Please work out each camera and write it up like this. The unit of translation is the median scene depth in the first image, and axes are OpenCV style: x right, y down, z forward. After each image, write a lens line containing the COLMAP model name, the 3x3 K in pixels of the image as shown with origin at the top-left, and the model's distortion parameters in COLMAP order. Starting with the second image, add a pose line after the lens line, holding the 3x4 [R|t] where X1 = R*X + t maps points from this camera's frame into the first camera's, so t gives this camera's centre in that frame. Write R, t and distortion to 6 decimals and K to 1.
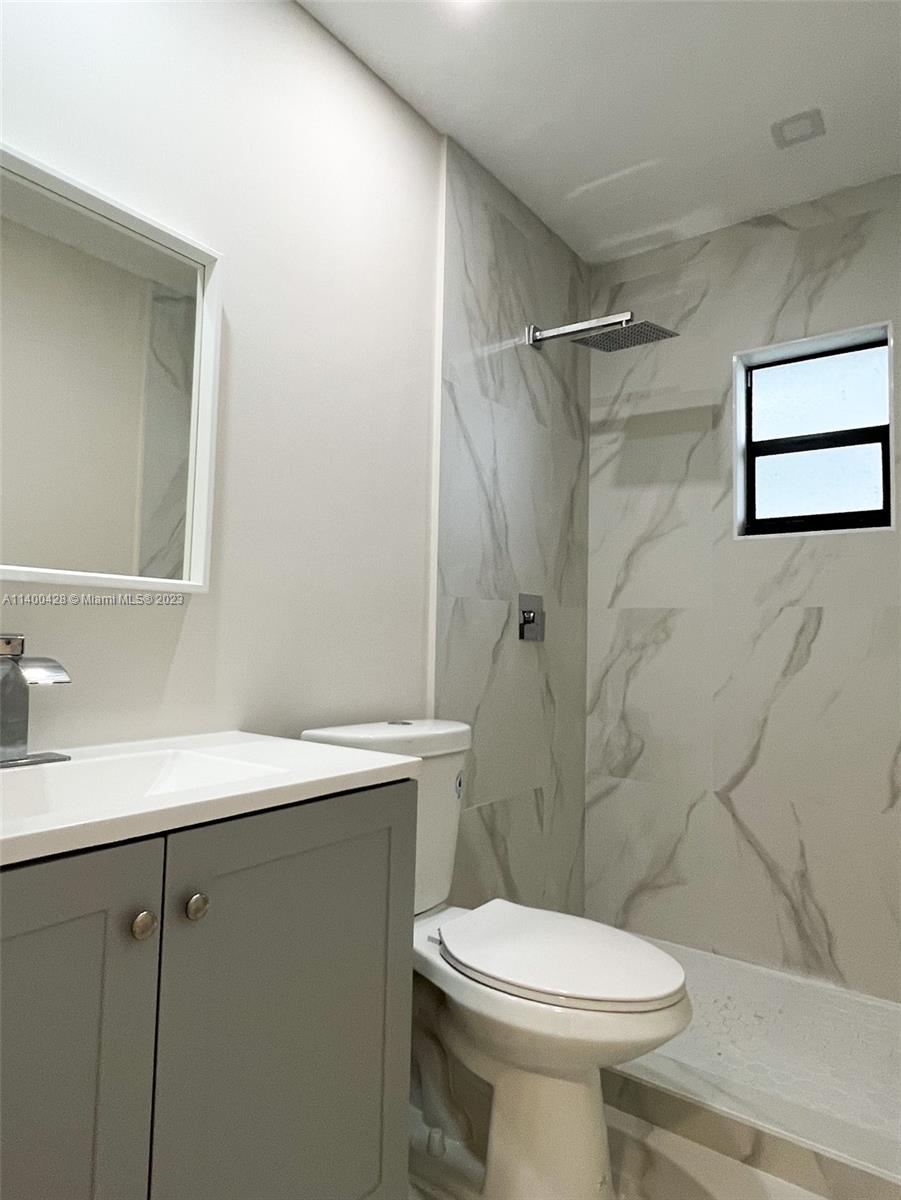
lens RADIAL K [[724.0, 0, 450.5], [0, 724.0, 600.0], [0, 0, 1]] dist [0.000422, -0.000366]
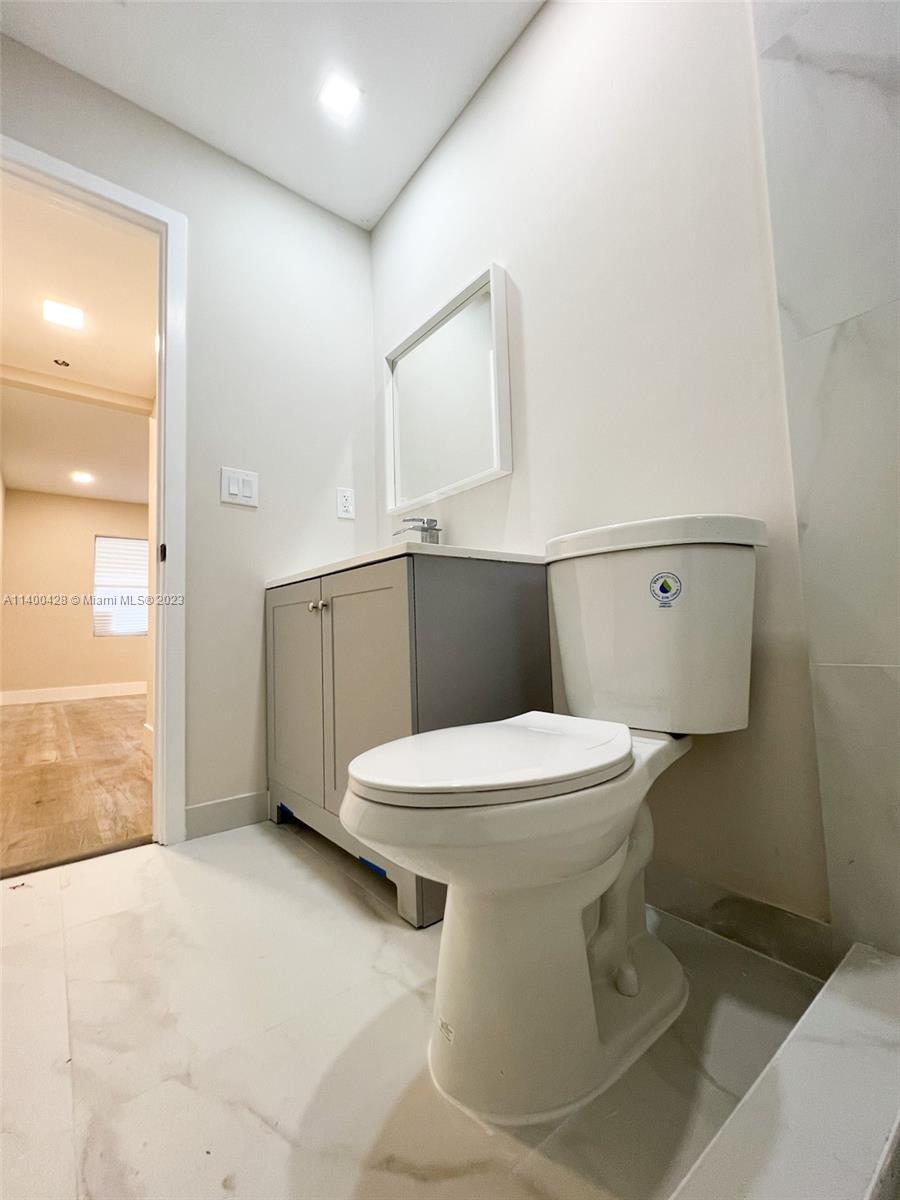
lens RADIAL K [[501.8, 0, 450.0], [0, 501.8, 600.0], [0, 0, 1]] dist [-0.001406, 0.000384]
pose [[-0.263923, -0.075619, -0.961575, 0.605077], [0.084104, 0.991321, -0.101042, 0.304171], [0.960870, -0.107539, -0.255273, 0.920902]]
